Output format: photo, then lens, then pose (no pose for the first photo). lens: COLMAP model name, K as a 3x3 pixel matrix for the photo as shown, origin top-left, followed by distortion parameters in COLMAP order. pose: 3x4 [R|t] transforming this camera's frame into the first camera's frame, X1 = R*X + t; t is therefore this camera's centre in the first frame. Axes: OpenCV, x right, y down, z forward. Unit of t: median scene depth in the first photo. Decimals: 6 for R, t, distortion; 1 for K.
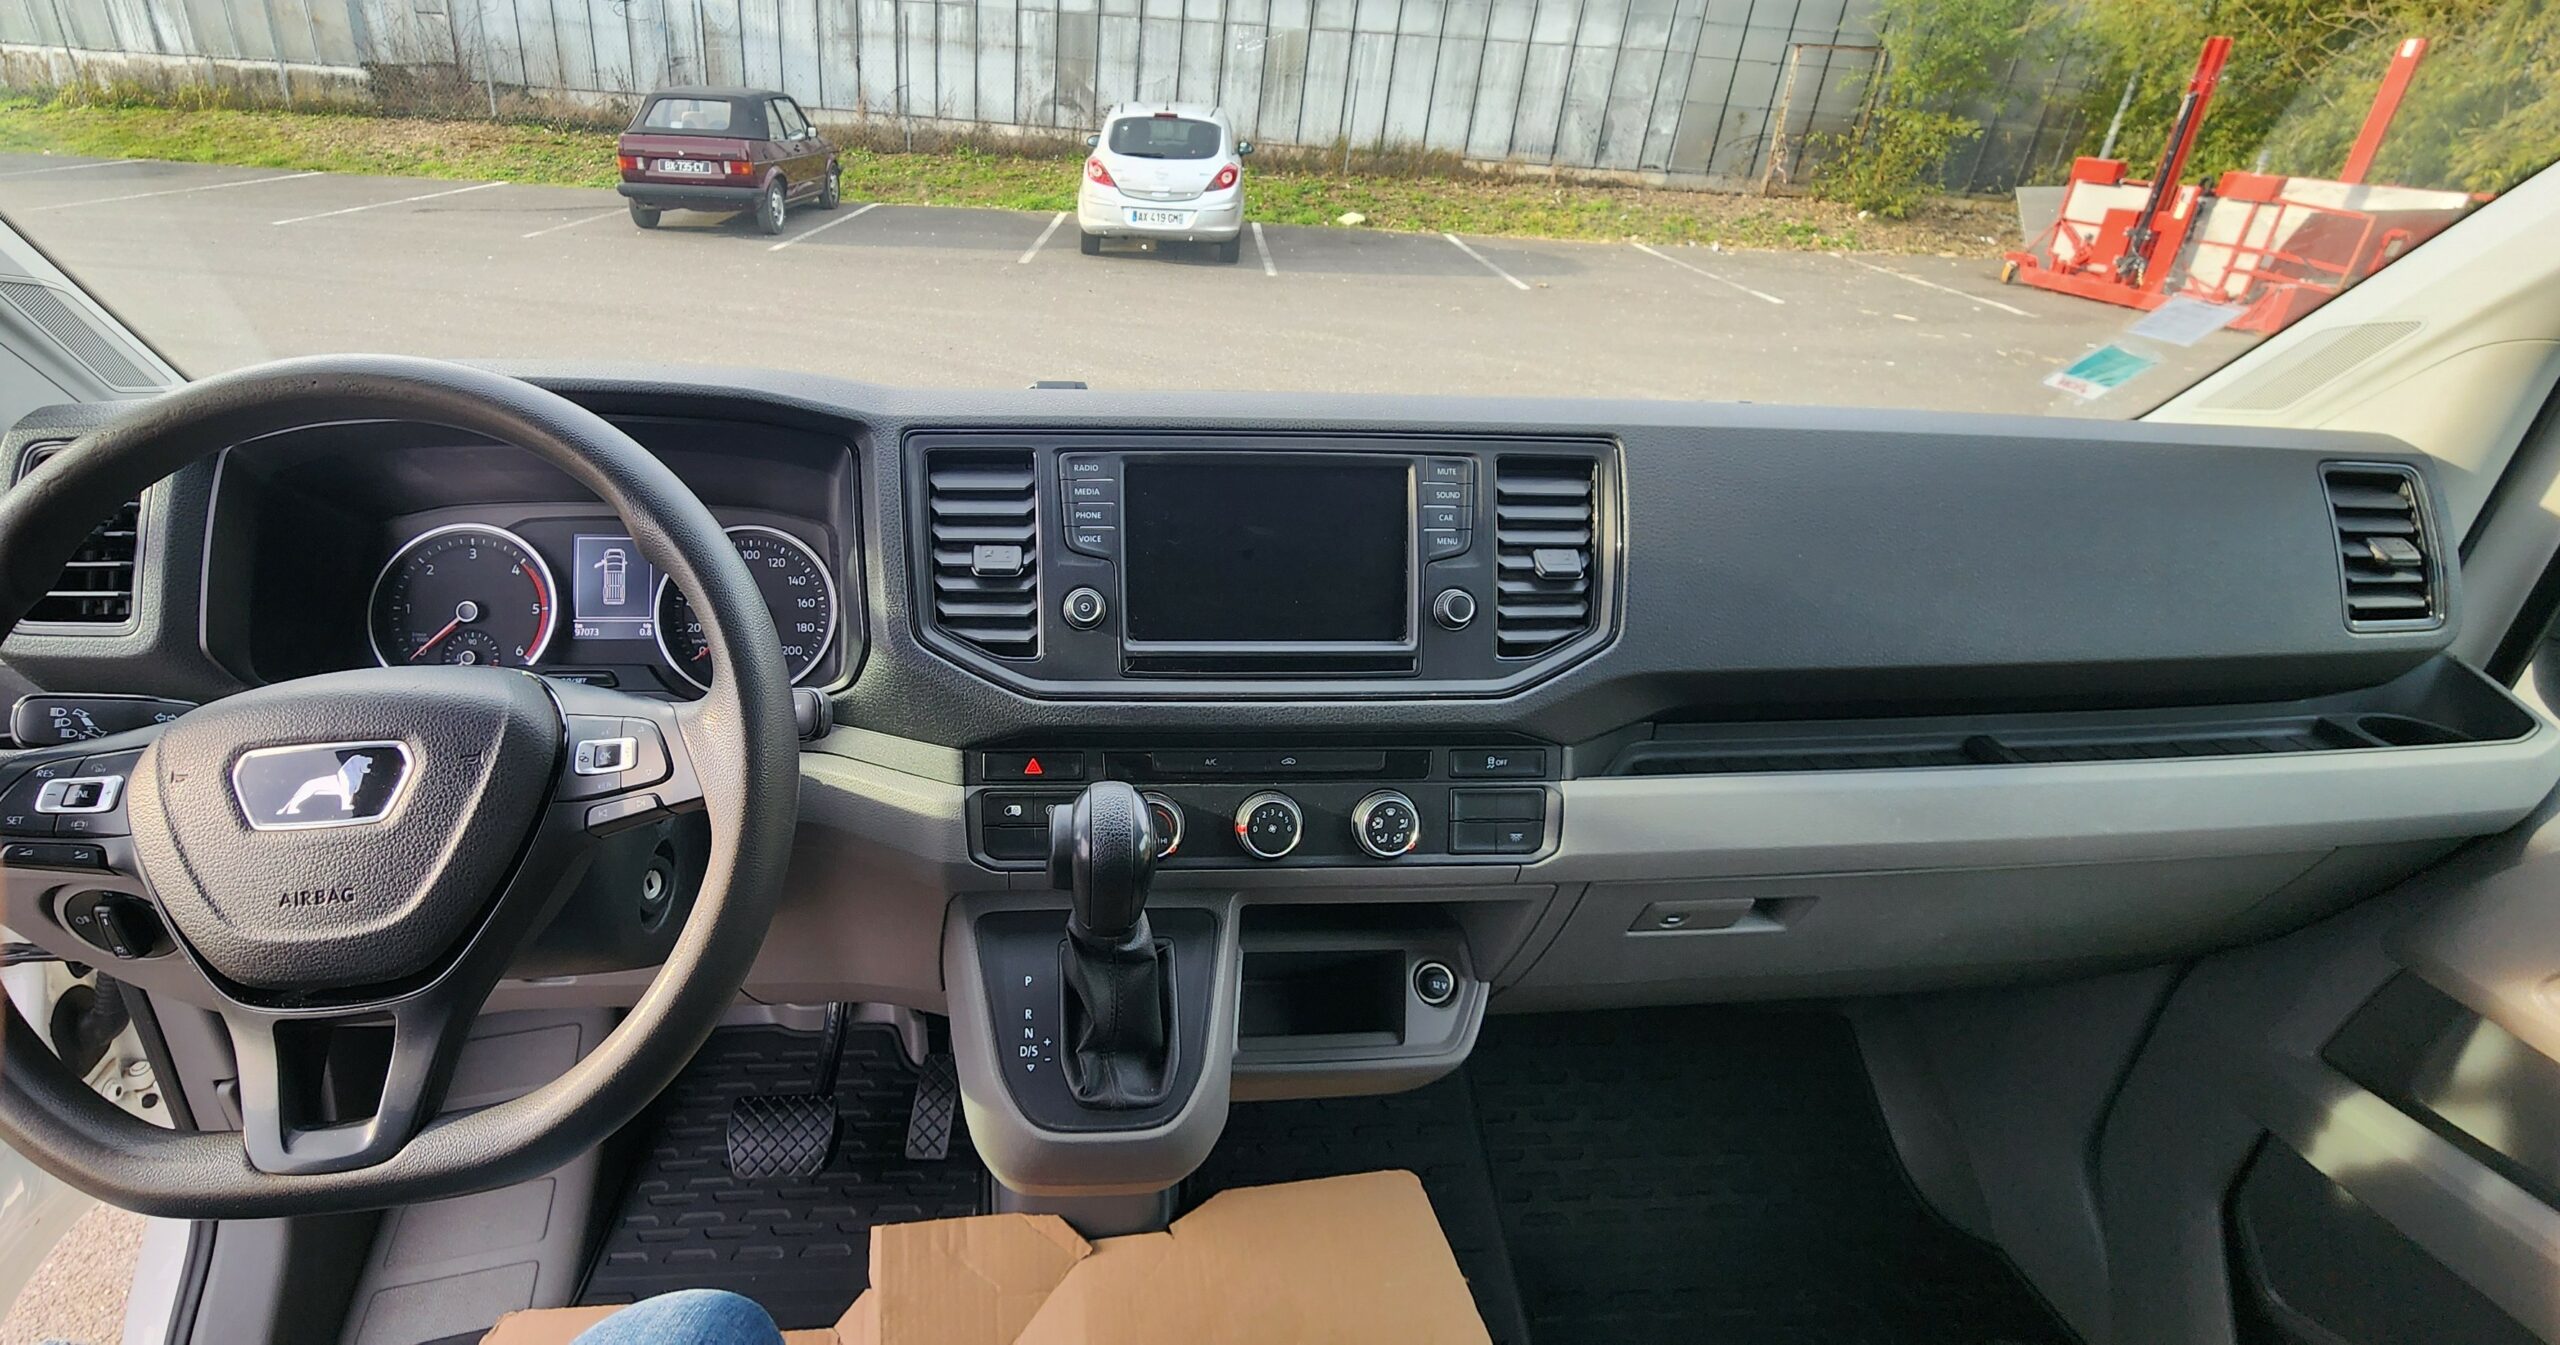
lens RADIAL K [[1345.1, 0, 1179.0], [0, 1345.1, 673.2], [0, 0, 1]] dist [0.000630, 0.000471]
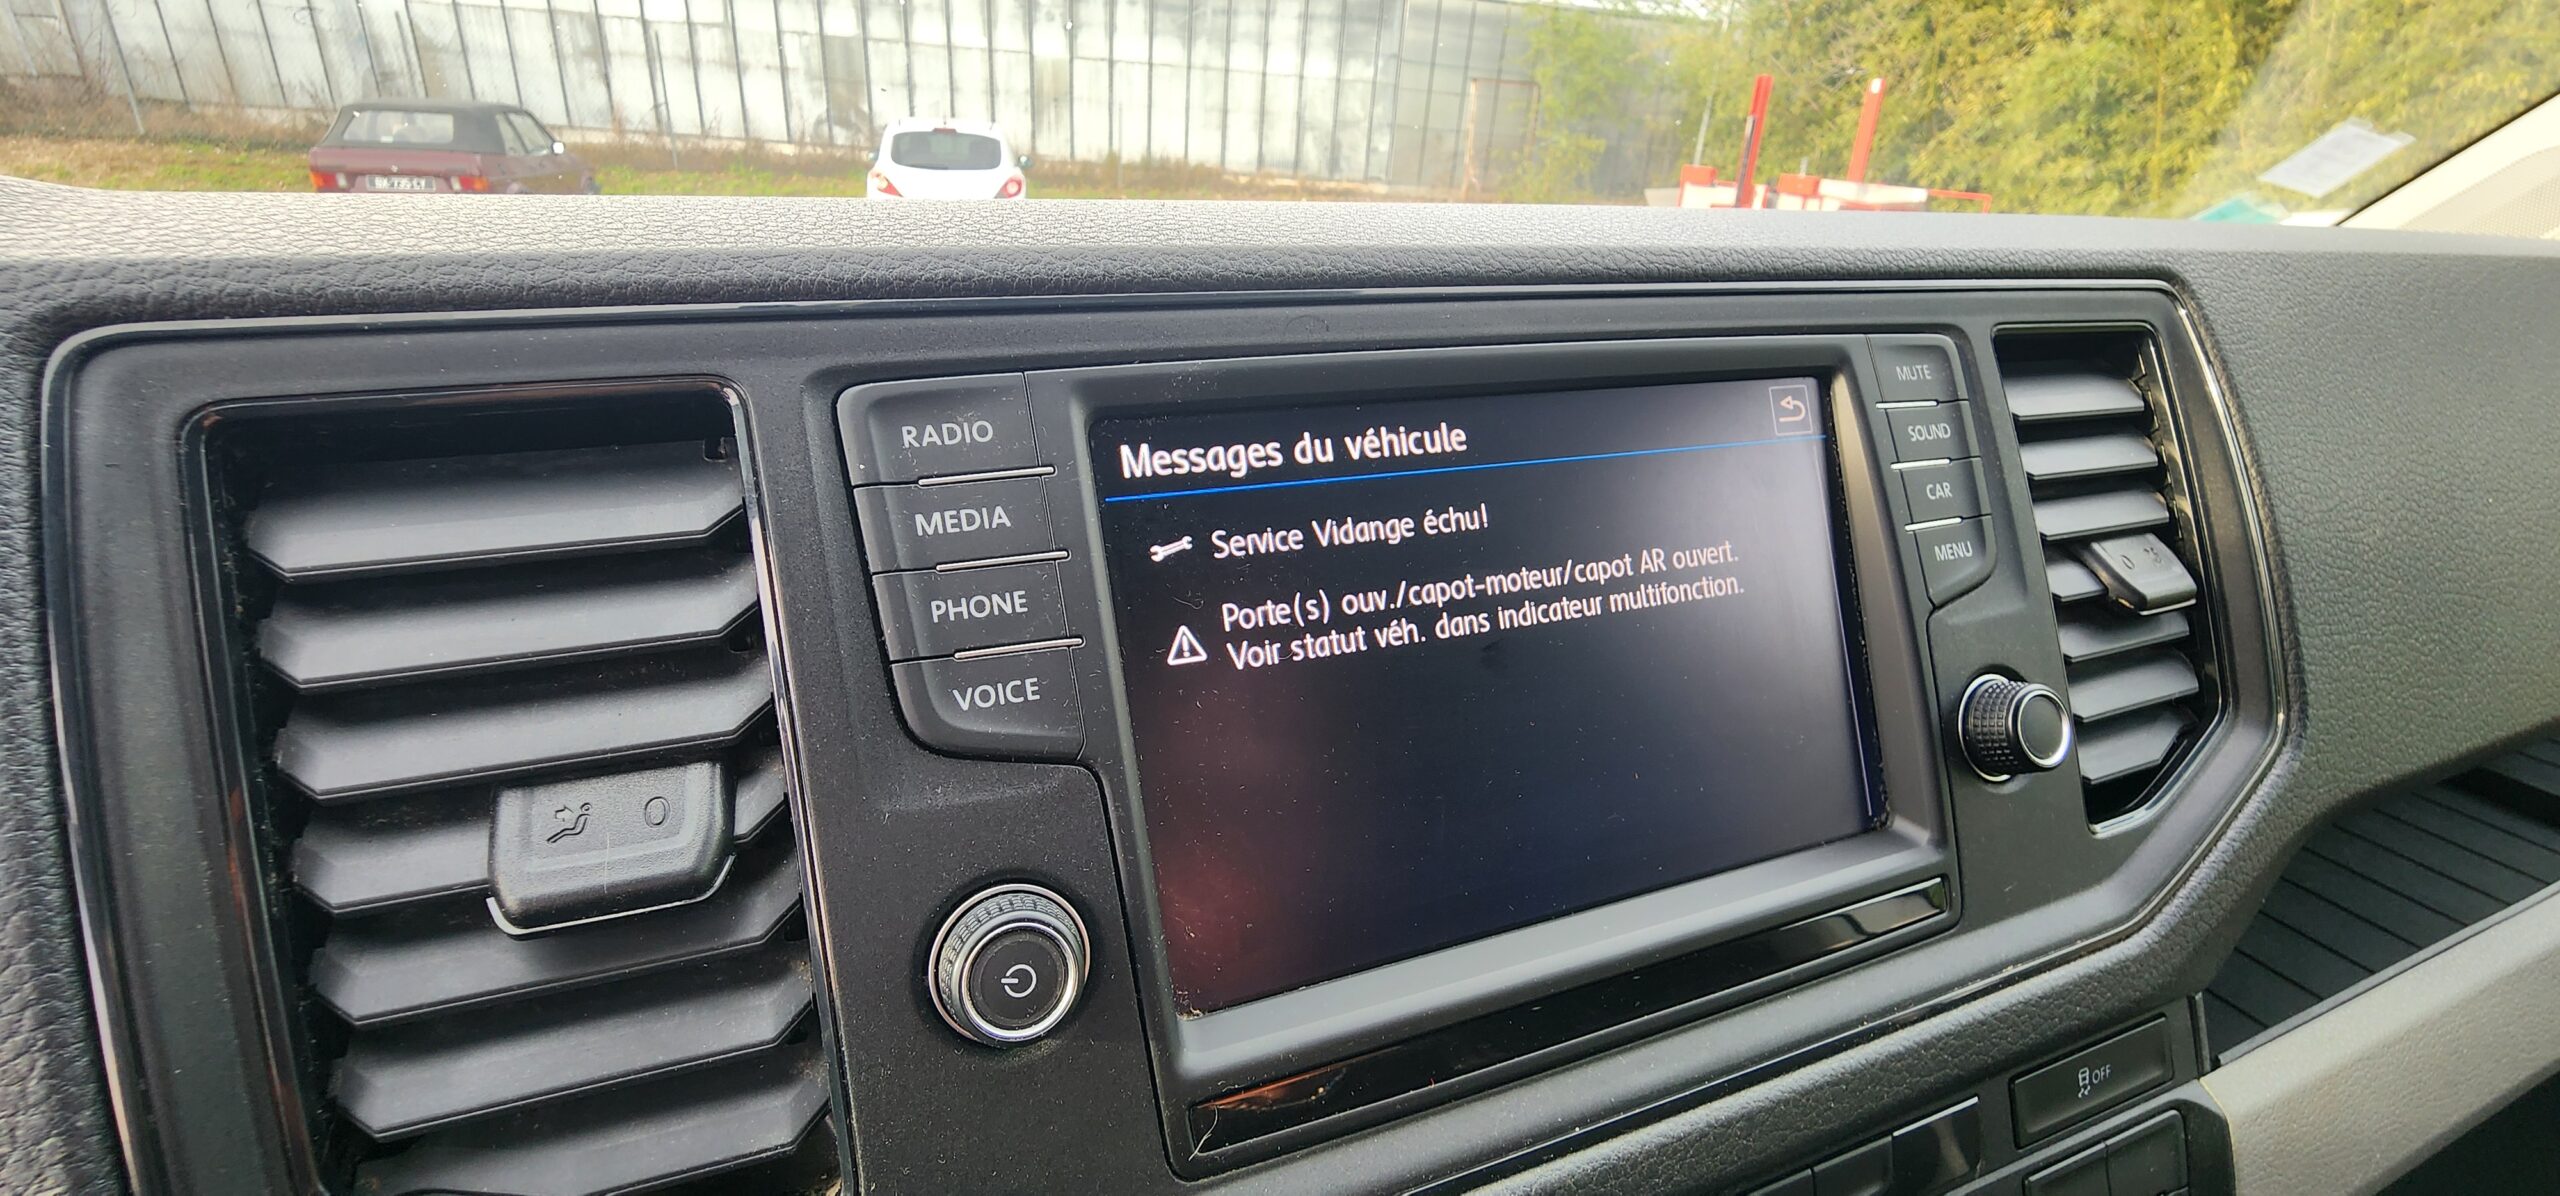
lens RADIAL K [[1079.3, 0, 1312.2], [0, 1079.3, 595.3], [0, 0, 1]] dist [-0.001182, 0.000321]
pose [[0.954126, -0.120568, 0.274057, -0.009915], [0.125866, 0.992046, -0.001761, -0.017576], [-0.271665, 0.036174, 0.961712, 0.122551]]
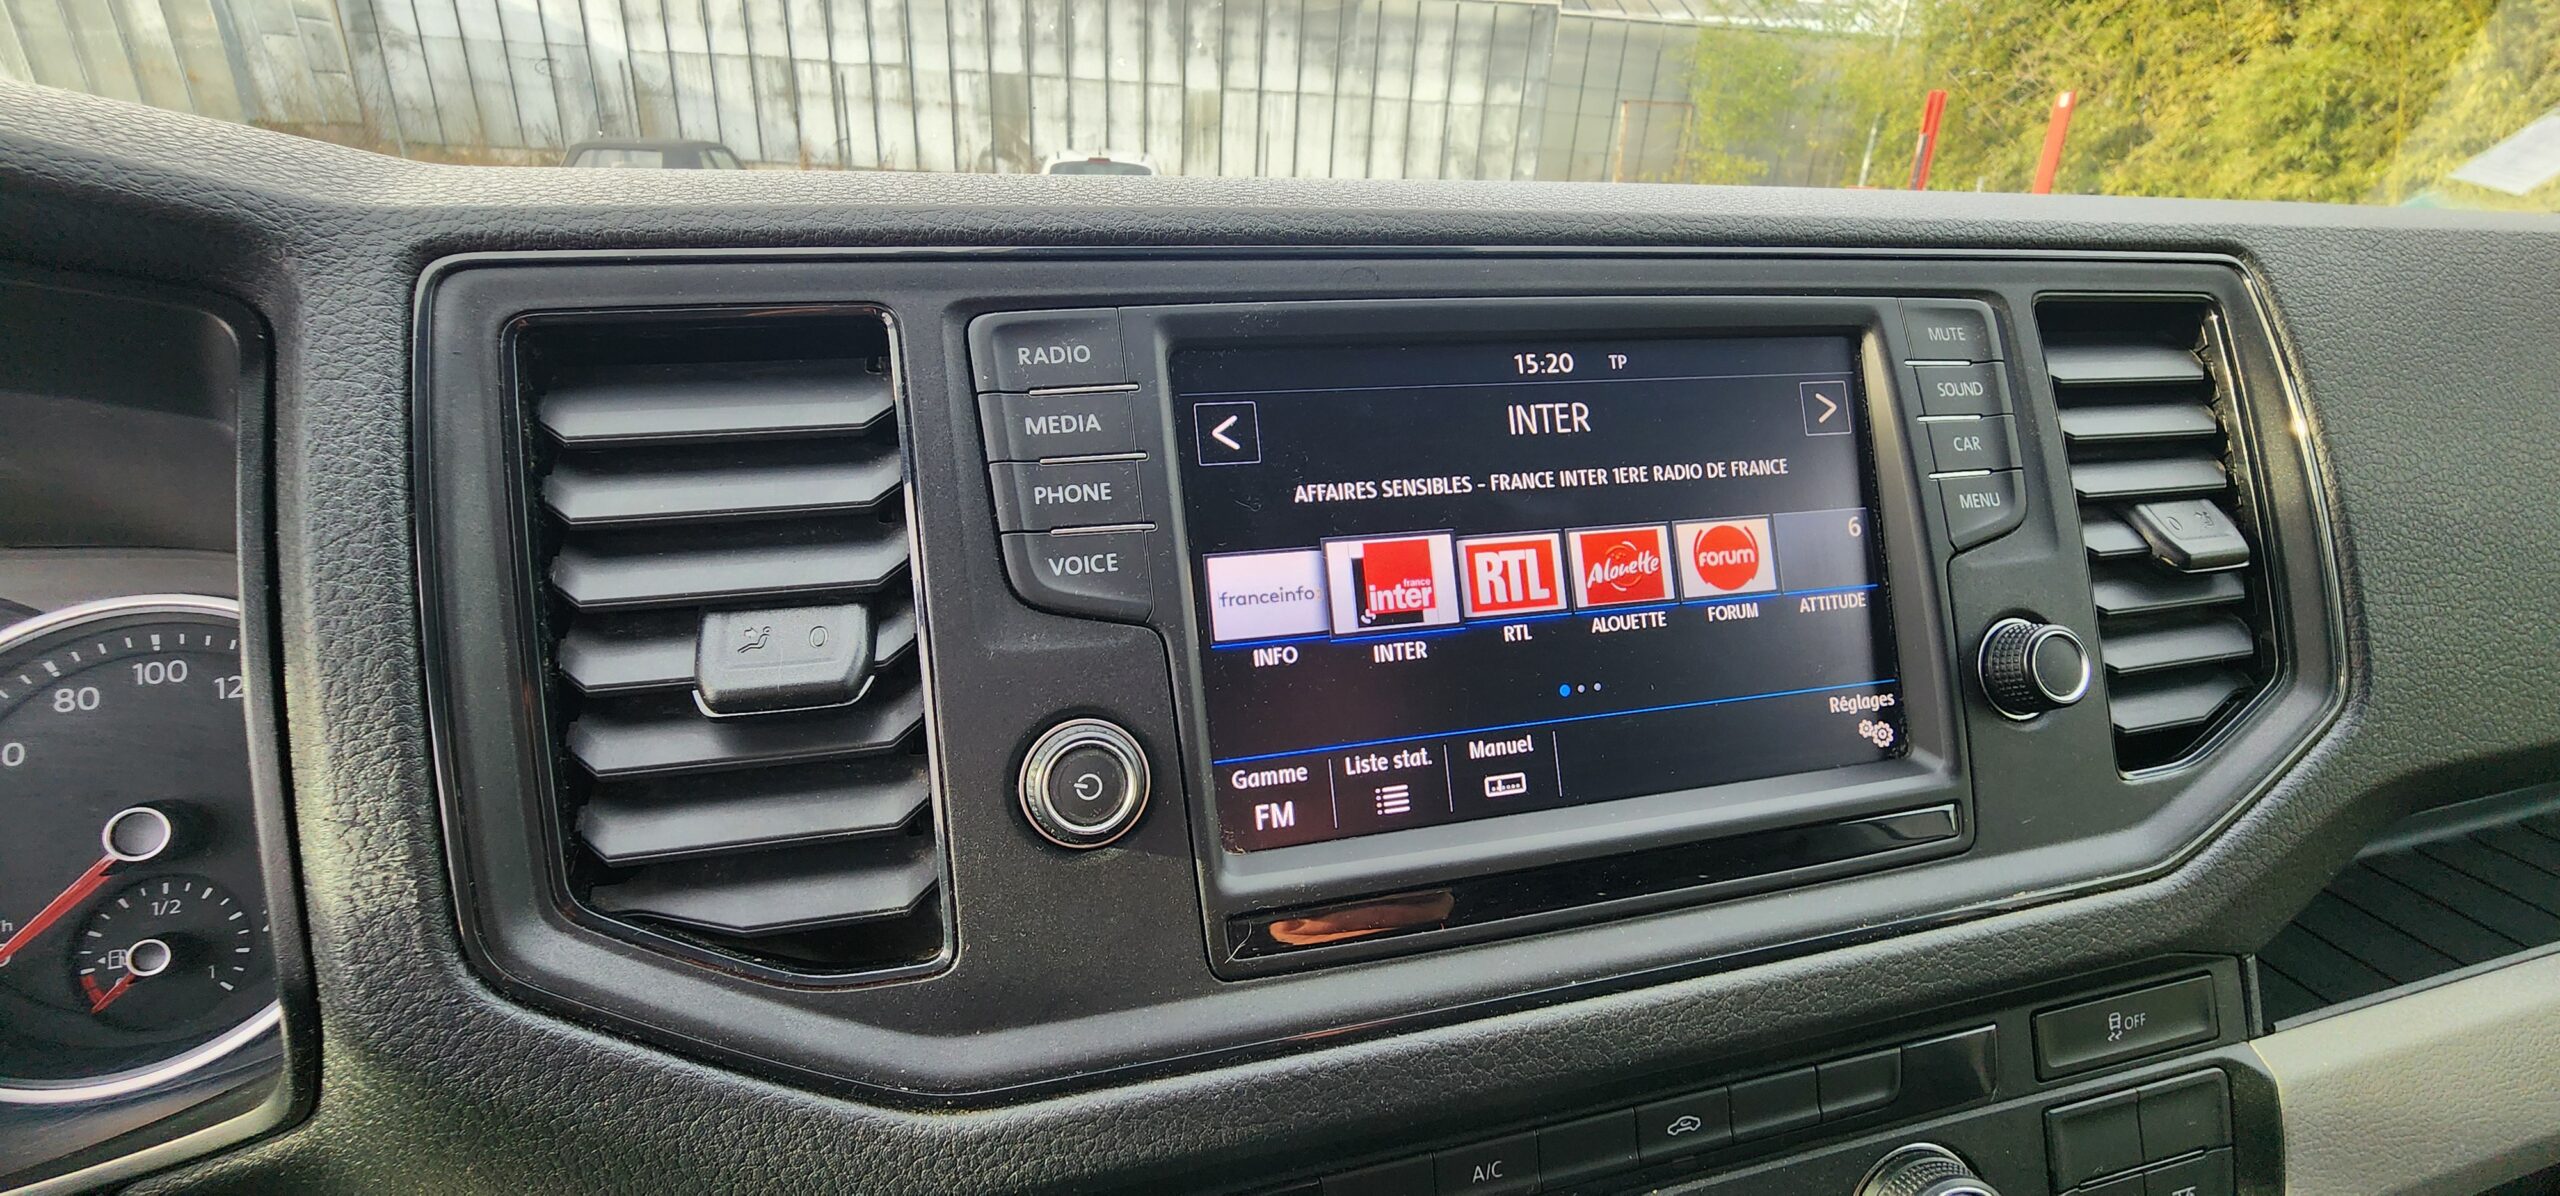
lens RADIAL K [[1092.4, 0, 1319.5], [0, 1092.4, 594.1], [0, 0, 1]] dist [0.000536, -0.000194]
pose [[0.982891, -0.082724, 0.164569, -0.008535], [0.090724, 0.995003, -0.041694, -0.012080], [-0.160297, 0.055911, 0.985484, 0.115216]]
